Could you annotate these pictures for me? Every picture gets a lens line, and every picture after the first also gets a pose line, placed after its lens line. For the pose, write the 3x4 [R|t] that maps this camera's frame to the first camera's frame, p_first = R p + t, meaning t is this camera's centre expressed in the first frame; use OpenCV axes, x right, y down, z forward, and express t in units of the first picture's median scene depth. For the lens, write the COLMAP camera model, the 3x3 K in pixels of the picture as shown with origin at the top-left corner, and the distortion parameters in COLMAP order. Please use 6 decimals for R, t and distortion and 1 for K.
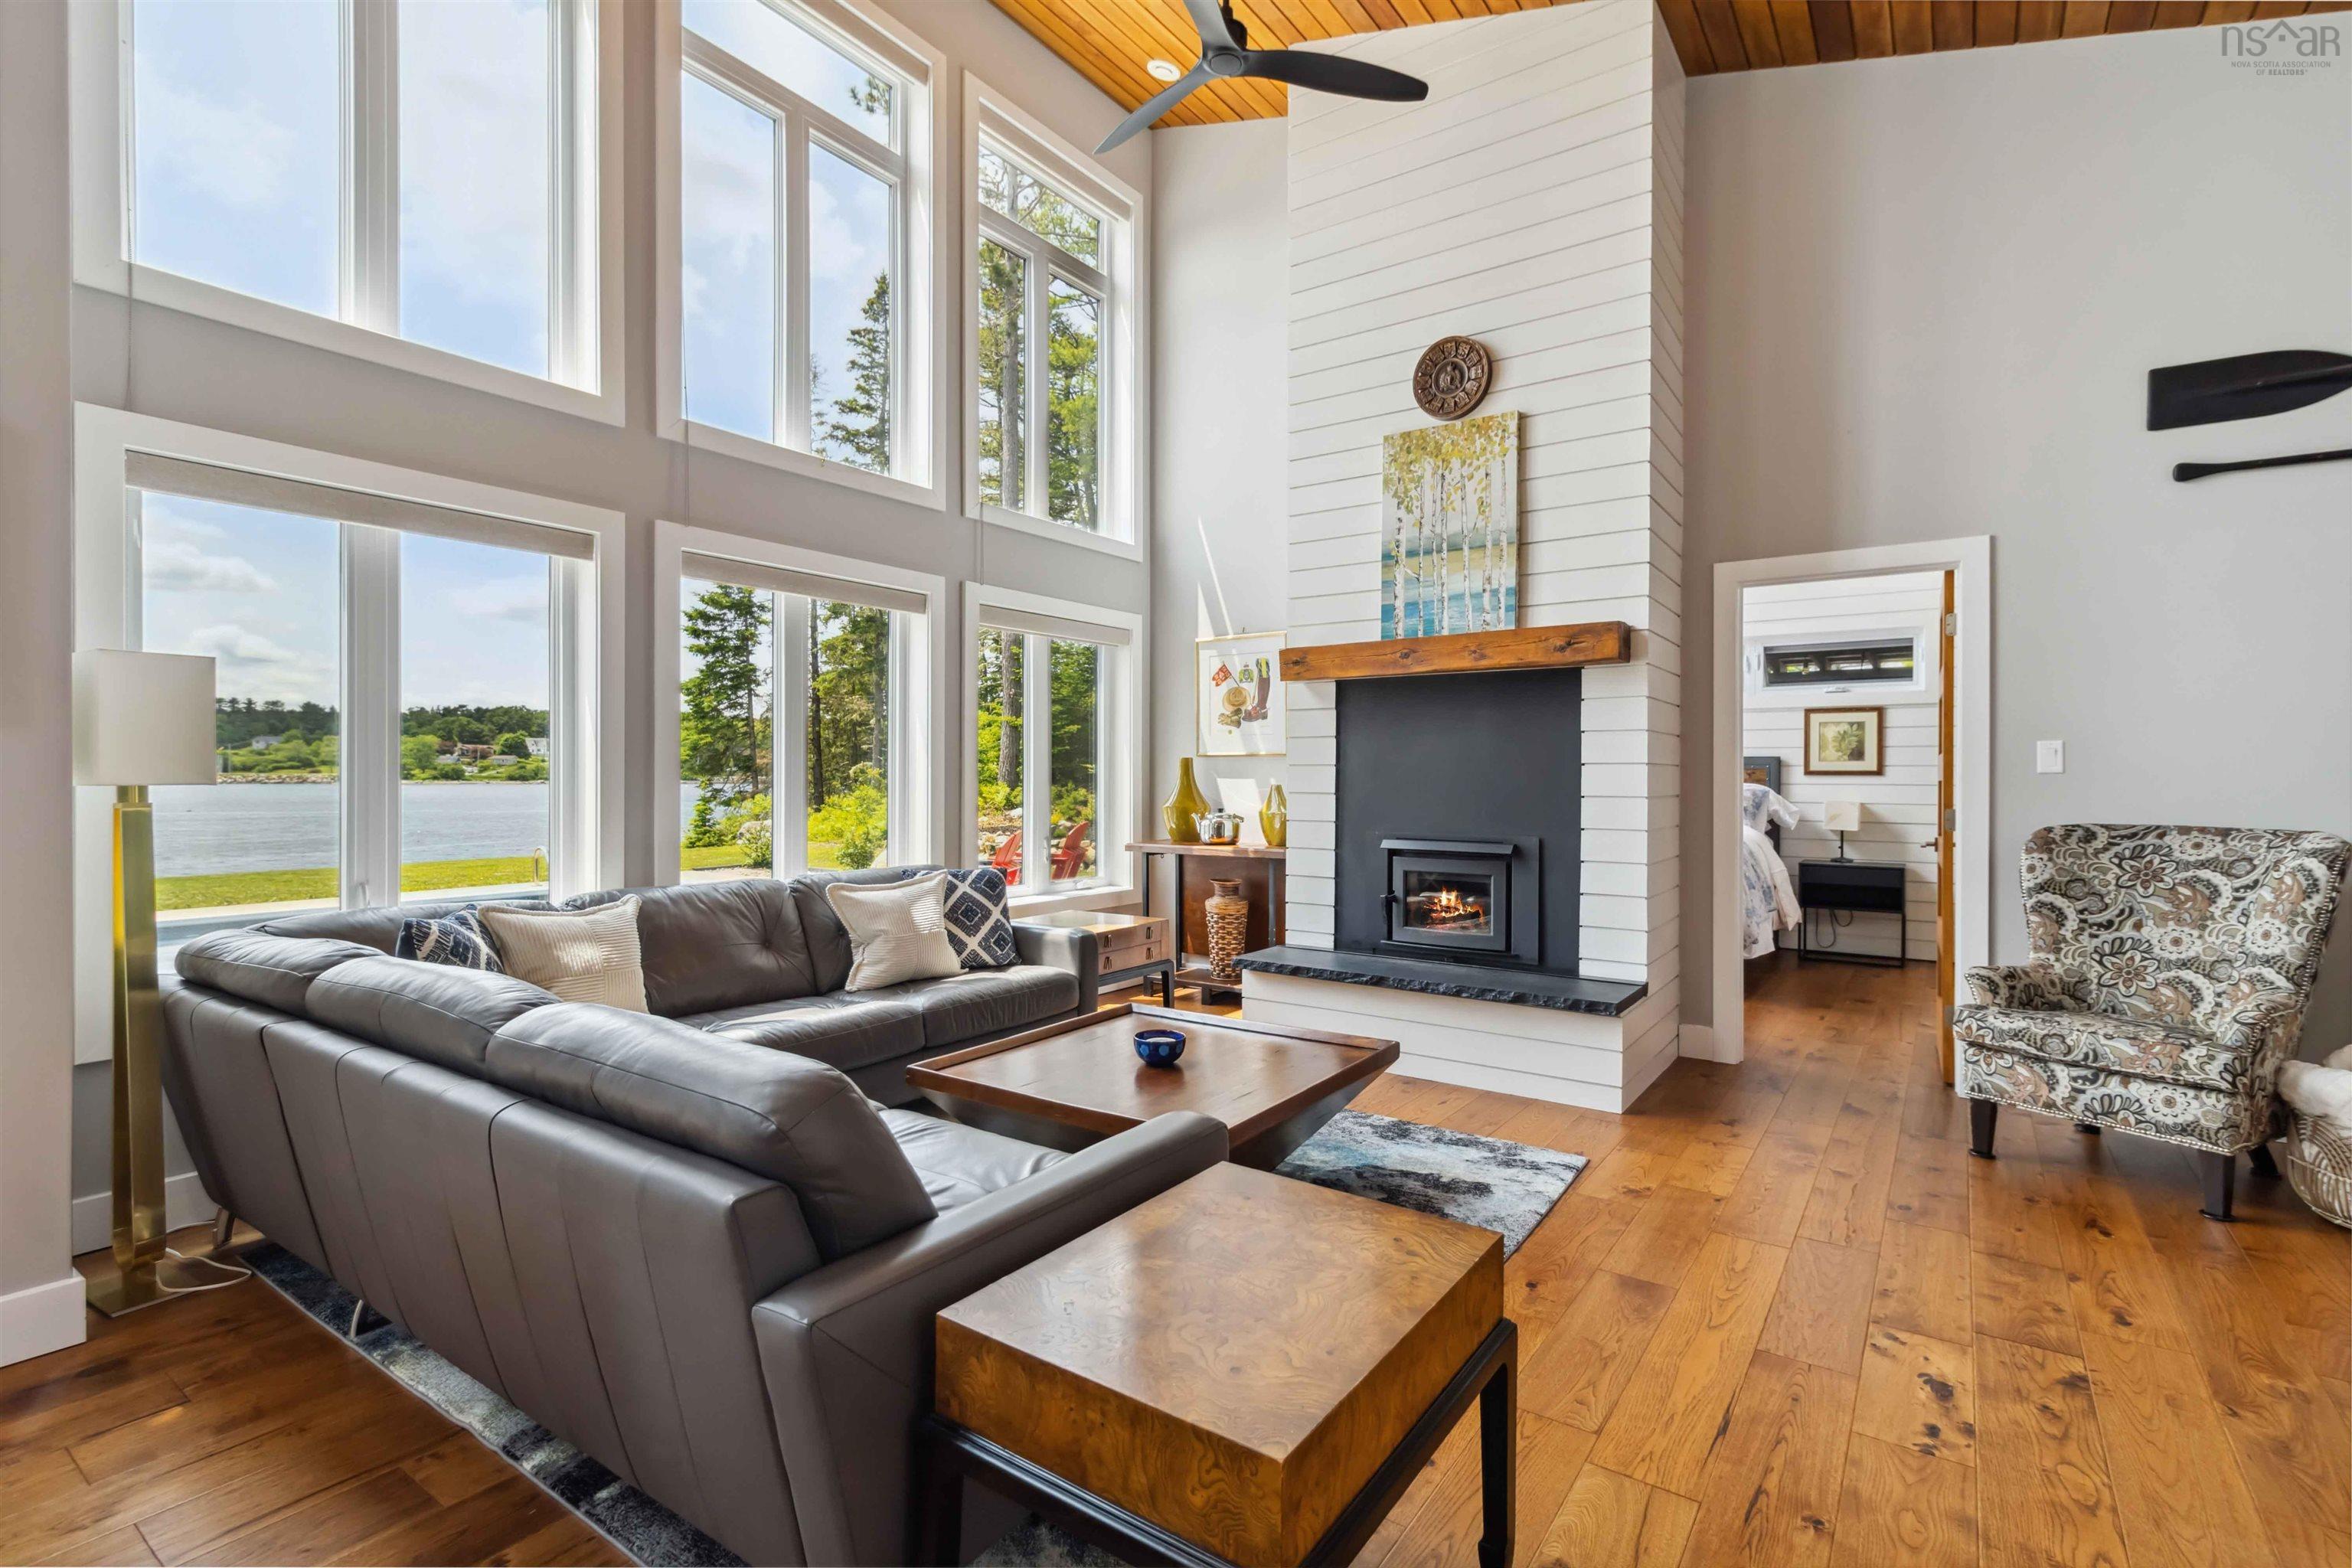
lens RADIAL K [[1083.4, 0, 1187.1], [0, 1083.4, 782.6], [0, 0, 1]] dist [0.001411, -0.000221]
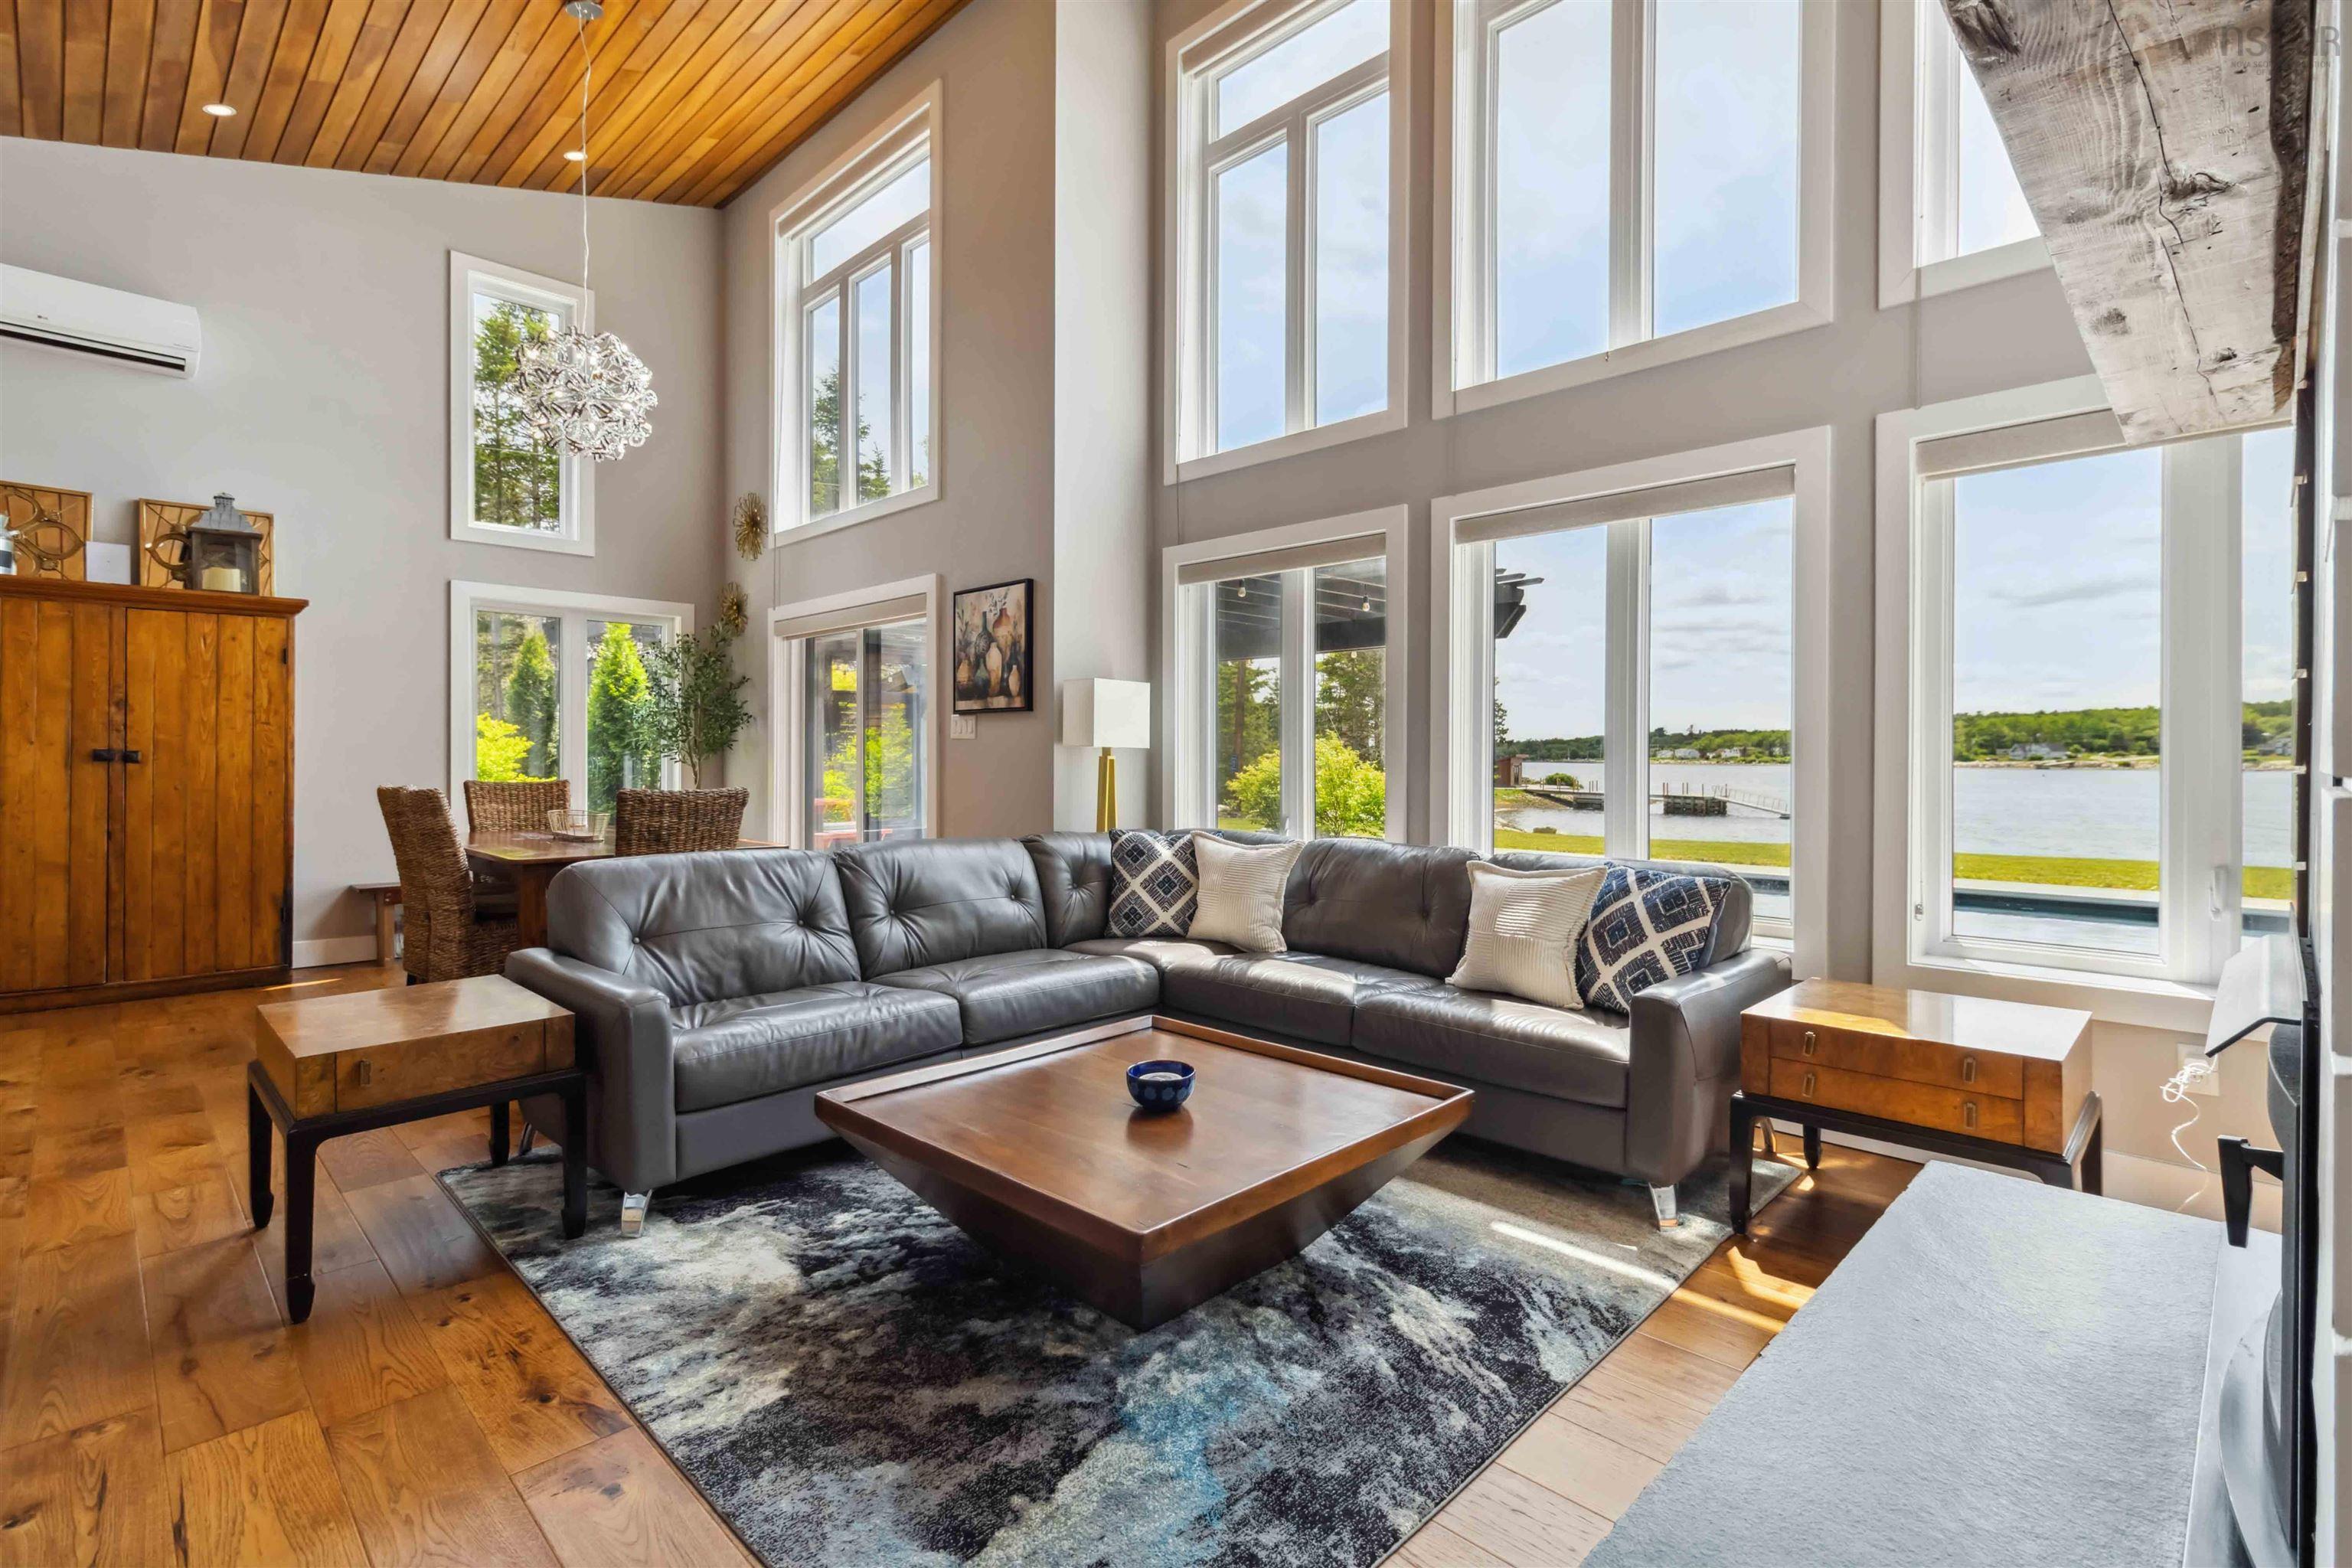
lens RADIAL K [[1083.4, 0, 1191.5], [0, 1083.4, 759.9], [0, 0, 1]] dist [0.001411, -0.000221]
pose [[-0.161080, -0.003305, -0.986936, 0.495023], [-0.013029, 0.999914, -0.001222, 0.013814], [0.986855, 0.012662, -0.161109, 0.789431]]
